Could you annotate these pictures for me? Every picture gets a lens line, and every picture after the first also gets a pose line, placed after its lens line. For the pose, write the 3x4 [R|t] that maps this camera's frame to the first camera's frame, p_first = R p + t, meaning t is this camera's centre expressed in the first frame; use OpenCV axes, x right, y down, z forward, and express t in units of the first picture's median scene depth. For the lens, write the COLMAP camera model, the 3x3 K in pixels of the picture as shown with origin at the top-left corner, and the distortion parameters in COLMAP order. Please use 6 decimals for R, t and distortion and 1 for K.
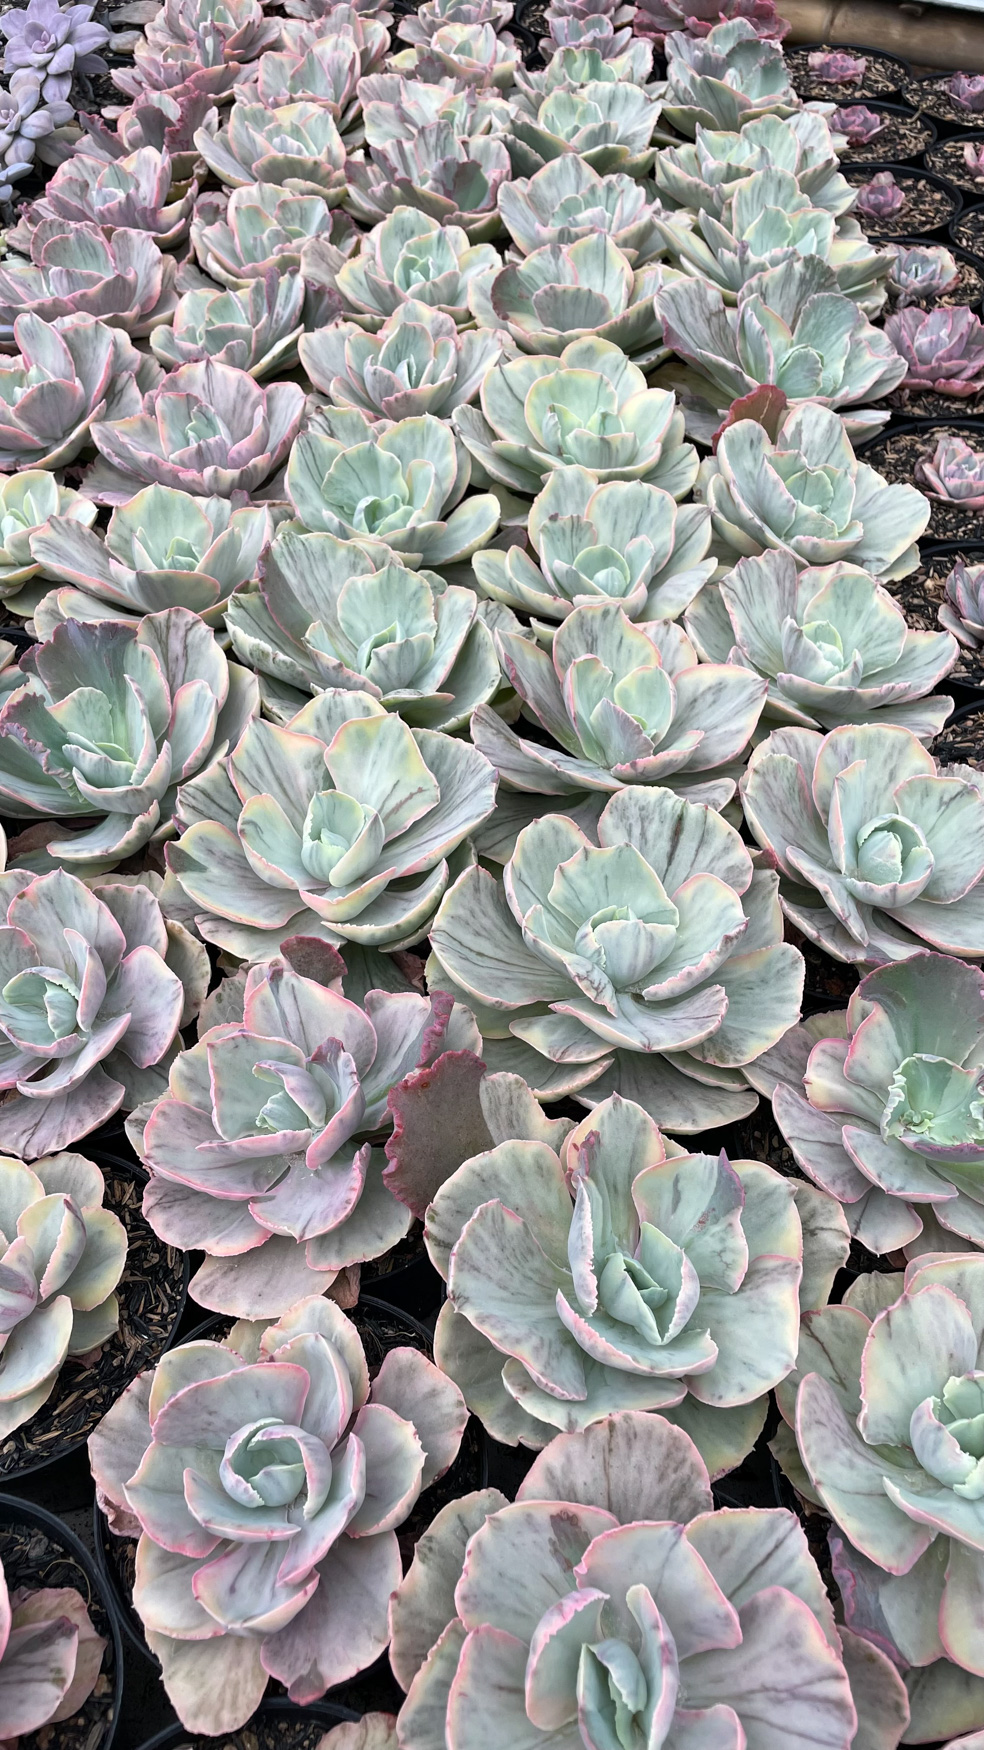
lens RADIAL K [[1335.8, 0, 497.0], [0, 1335.8, 878.9], [0, 0, 1]] dist [0.076946, -0.107101]
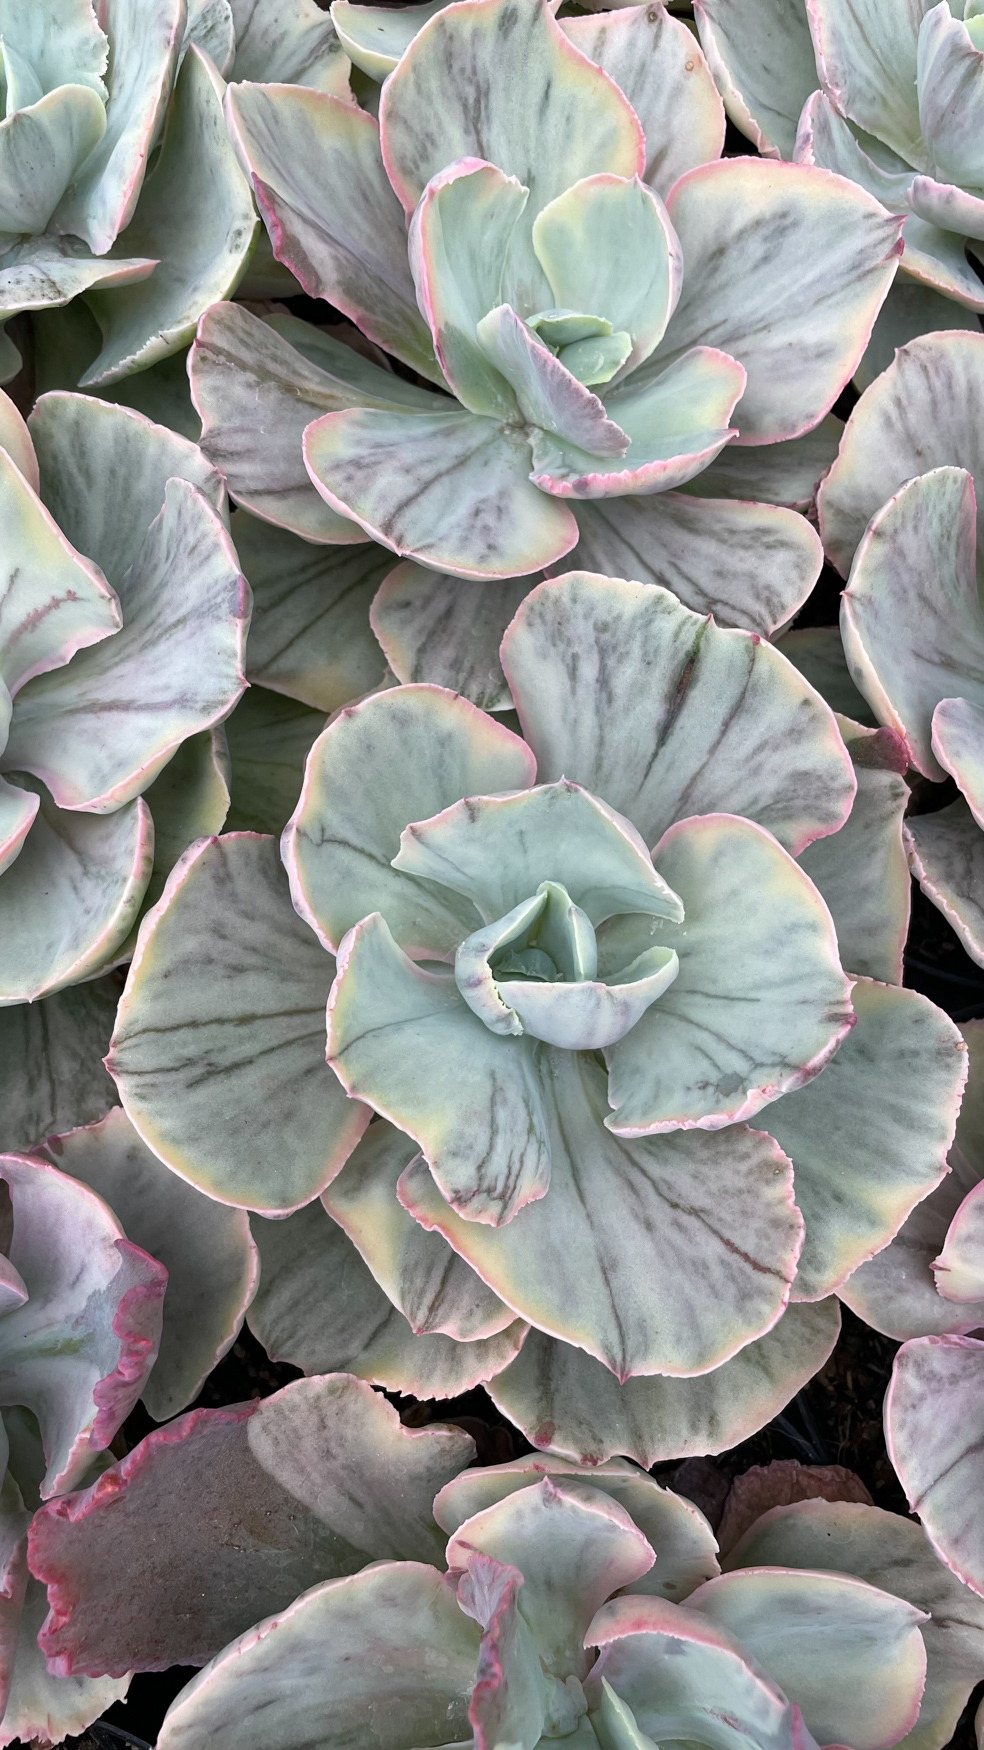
lens RADIAL K [[1335.3, 0, 489.6], [0, 1335.3, 880.2], [0, 0, 1]] dist [0.081175, -0.118248]
pose [[0.998000, -0.054816, 0.031486, 0.063052], [0.032494, 0.872070, 0.488301, -0.220431], [-0.054225, -0.486301, 0.872107, 0.676332]]
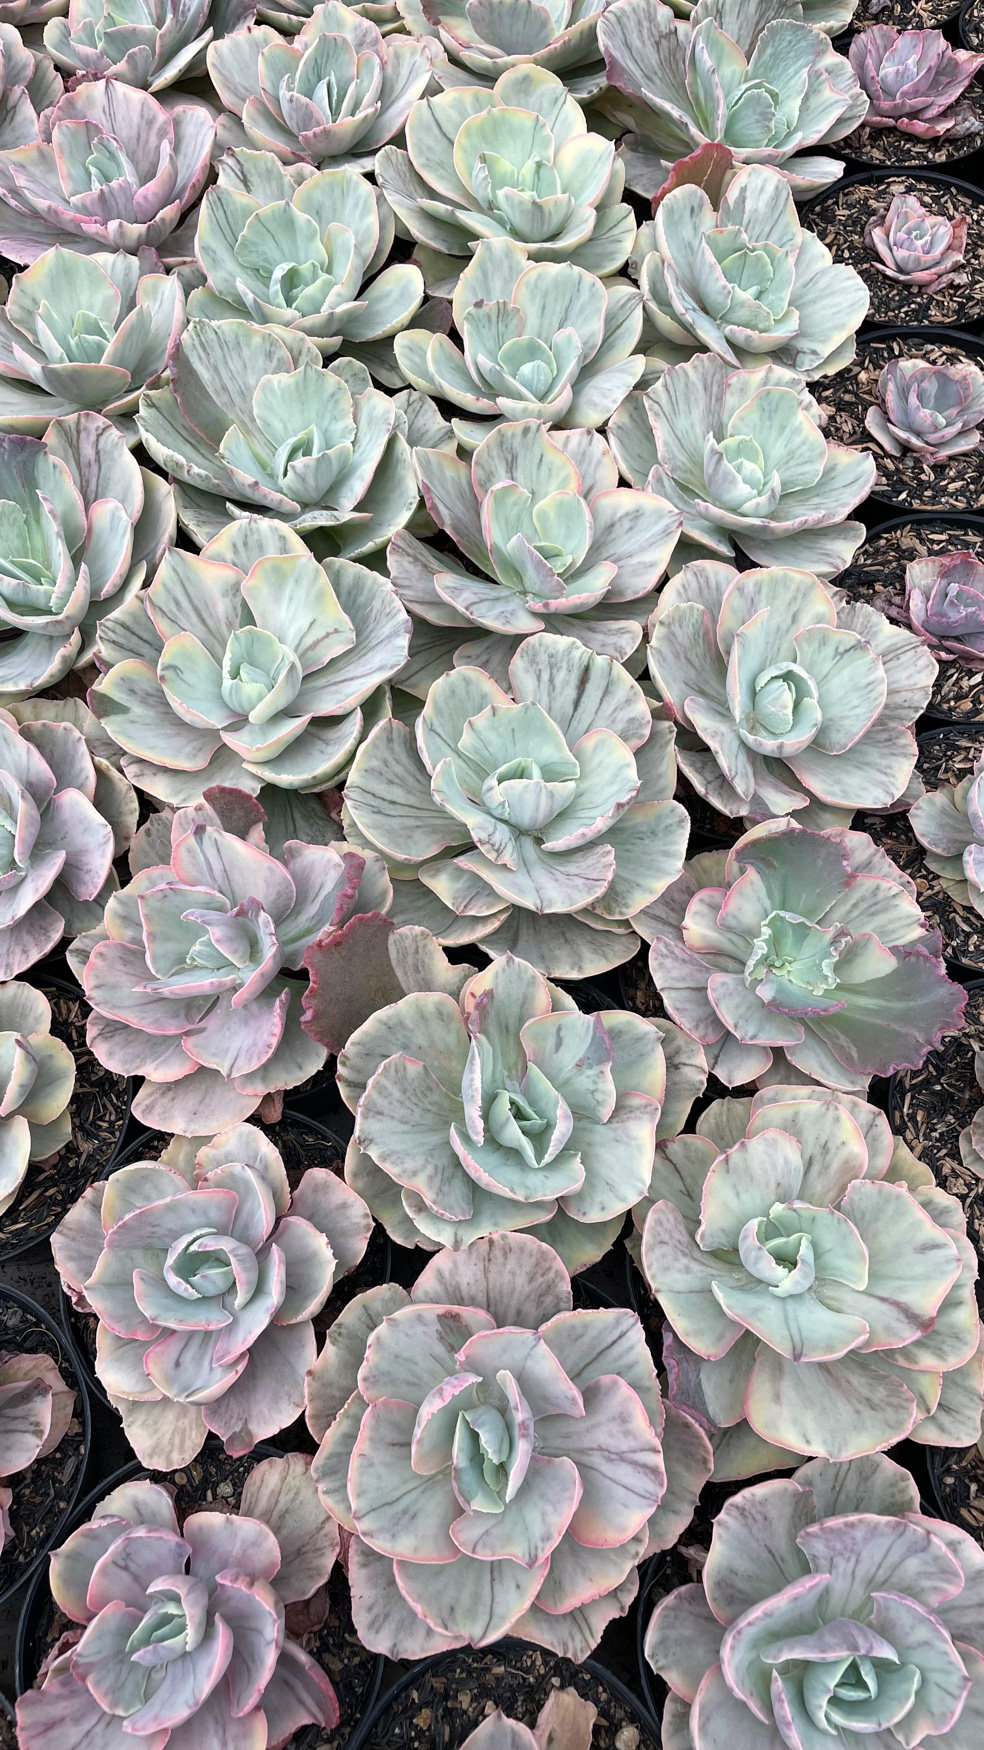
lens RADIAL K [[1335.3, 0, 489.6], [0, 1335.3, 880.2], [0, 0, 1]] dist [0.081175, -0.118248]
pose [[0.999314, 0.013564, 0.034461, 0.031519], [-0.022415, 0.962240, 0.271276, -0.190242], [-0.029480, -0.271863, 0.961884, -0.052125]]
